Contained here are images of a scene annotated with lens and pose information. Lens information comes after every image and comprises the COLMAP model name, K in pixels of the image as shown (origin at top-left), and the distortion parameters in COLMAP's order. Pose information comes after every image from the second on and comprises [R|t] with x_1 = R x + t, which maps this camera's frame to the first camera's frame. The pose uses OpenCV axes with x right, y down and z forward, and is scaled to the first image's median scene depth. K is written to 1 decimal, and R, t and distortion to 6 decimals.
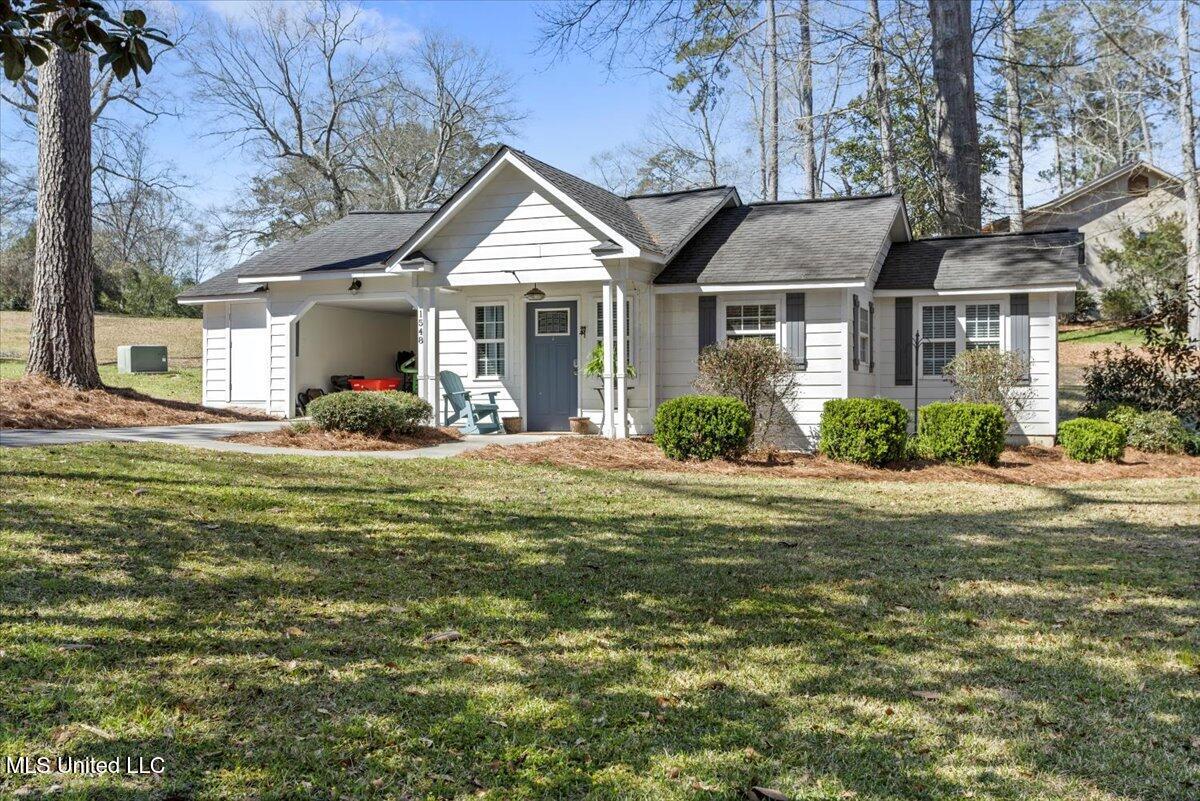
lens RADIAL K [[1012.0, 0, 600.0], [0, 1012.0, 400.5], [0, 0, 1]] dist [0.010490, 0.014996]
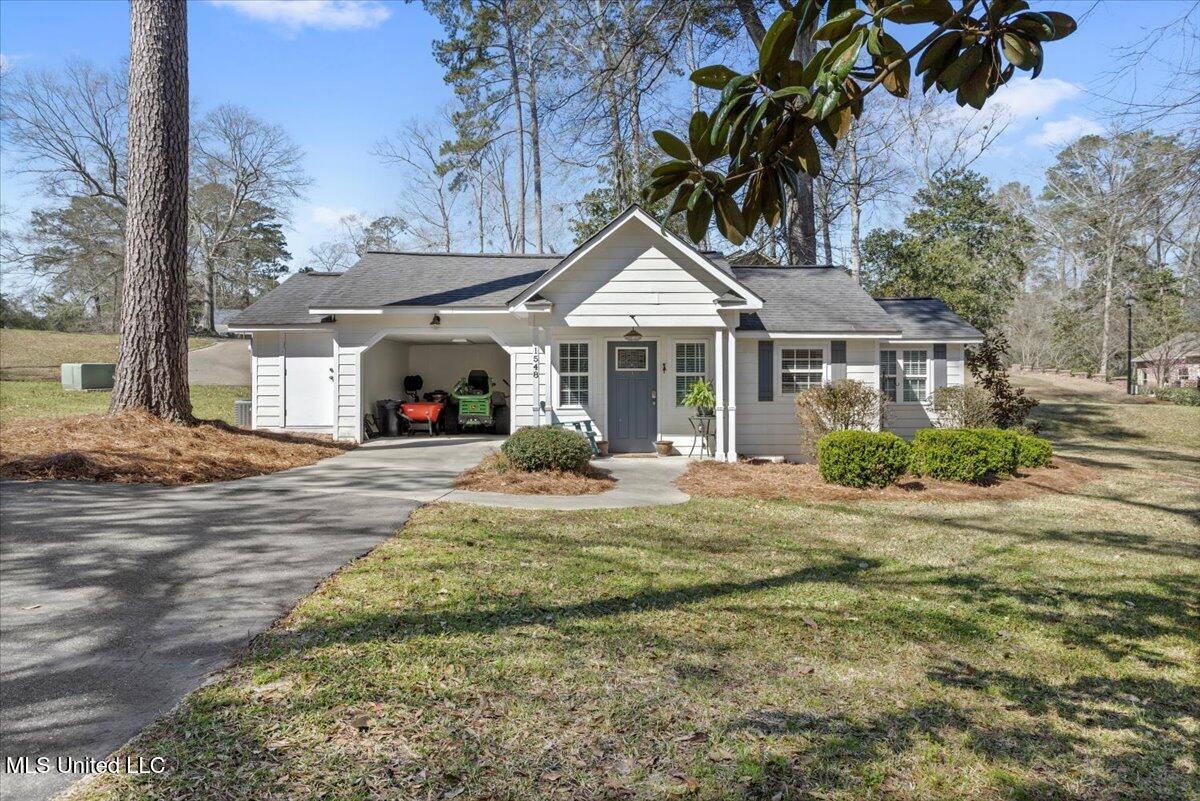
lens RADIAL K [[695.1, 0, 600.0], [0, 695.1, 400.5], [0, 0, 1]] dist [0.002227, 0.000681]
pose [[0.941809, -0.004483, 0.336119, -0.366659], [0.002251, 0.999973, 0.007032, -0.036903], [-0.336141, -0.005866, 0.941793, 0.269065]]
